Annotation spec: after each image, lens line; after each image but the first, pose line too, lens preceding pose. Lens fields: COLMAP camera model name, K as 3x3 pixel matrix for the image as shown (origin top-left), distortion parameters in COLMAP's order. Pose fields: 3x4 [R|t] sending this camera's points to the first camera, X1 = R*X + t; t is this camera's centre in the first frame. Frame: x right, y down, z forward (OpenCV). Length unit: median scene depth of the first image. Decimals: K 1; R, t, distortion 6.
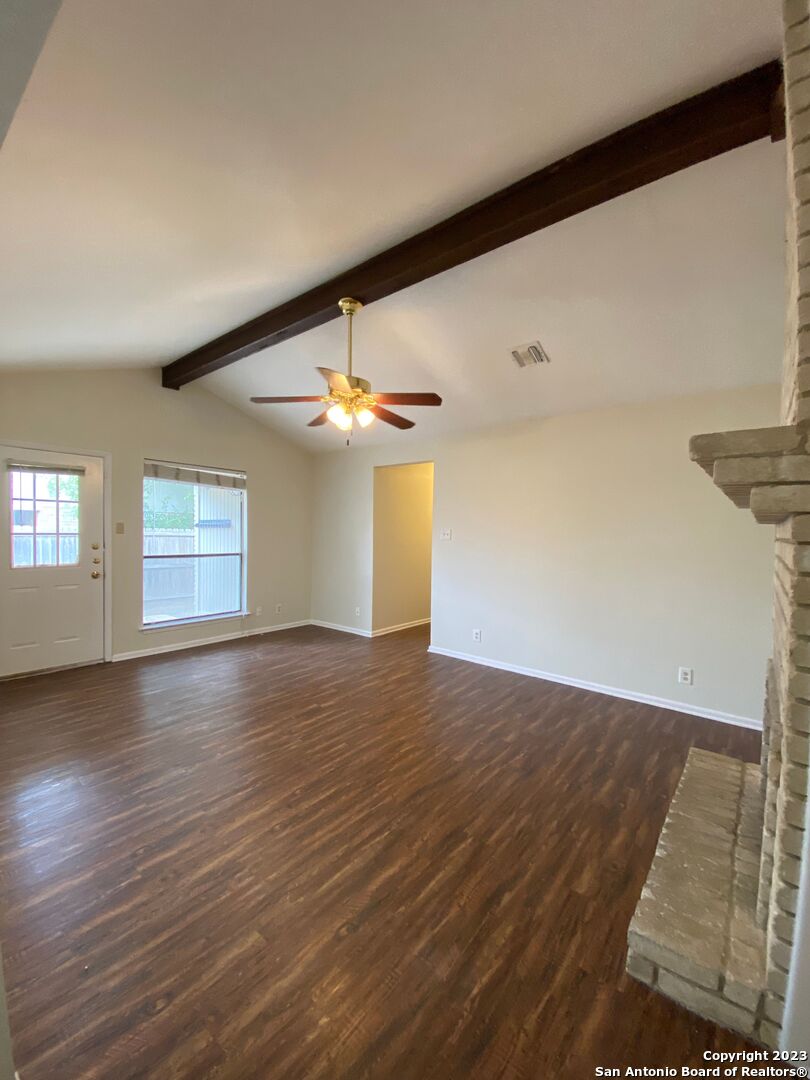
lens RADIAL K [[438.5, 0, 406.5], [0, 438.5, 537.8], [0, 0, 1]] dist [-0.012365, -0.008367]
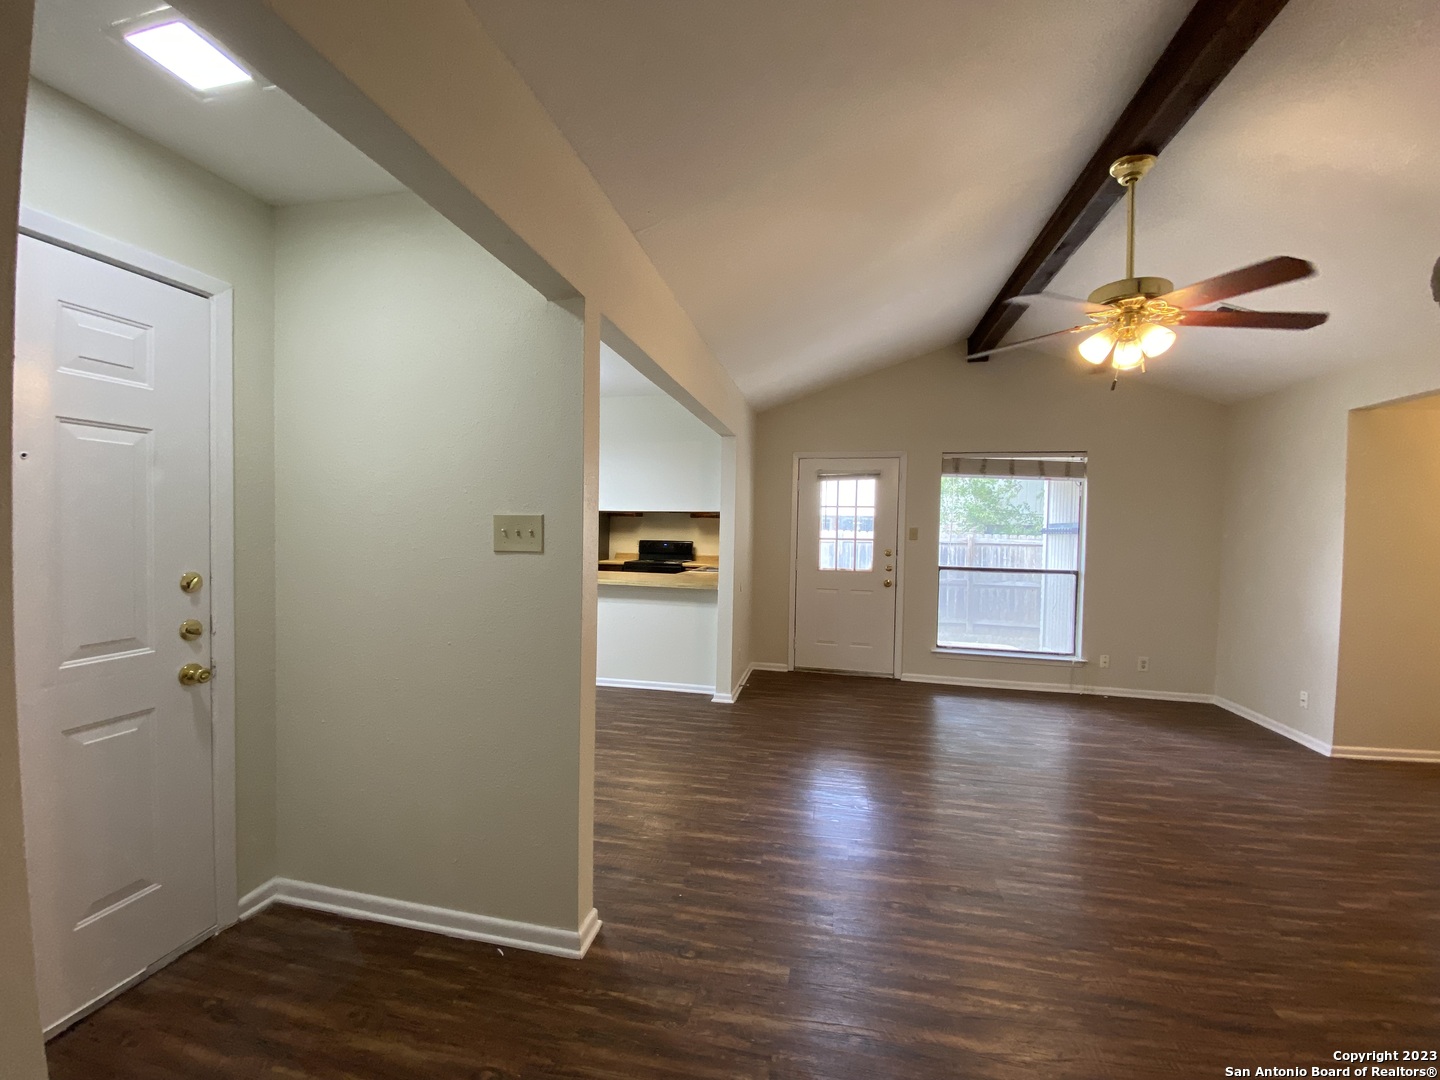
lens RADIAL K [[584.6, 0, 706.3], [0, 584.6, 537.8], [0, 0, 1]] dist [-0.012365, -0.008367]
pose [[0.451547, 0.014483, -0.892130, 0.234010], [-0.032283, 0.999479, -0.000114, 0.001917], [0.891663, 0.028852, 0.451779, 0.092615]]
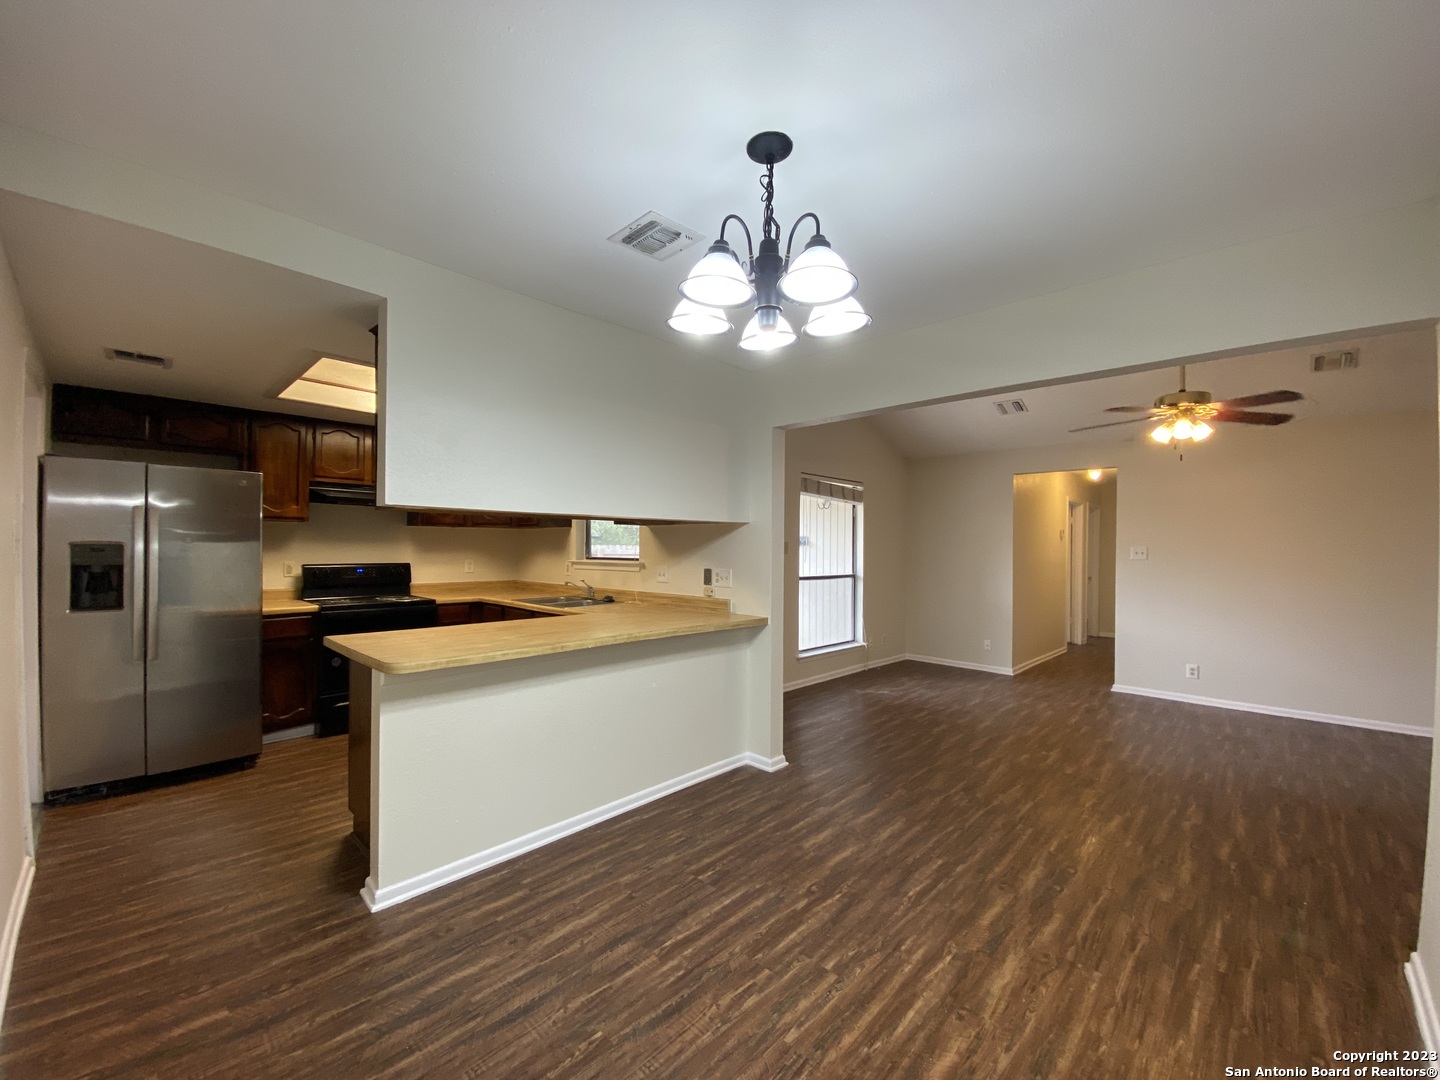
lens RADIAL K [[584.6, 0, 724.3], [0, 584.6, 531.6], [0, 0, 1]] dist [-0.012365, -0.008367]
pose [[0.996008, -0.000836, -0.089260, -0.732389], [-0.002799, 0.999172, -0.040586, -0.004854], [0.089220, 0.040674, 0.995181, -0.256588]]
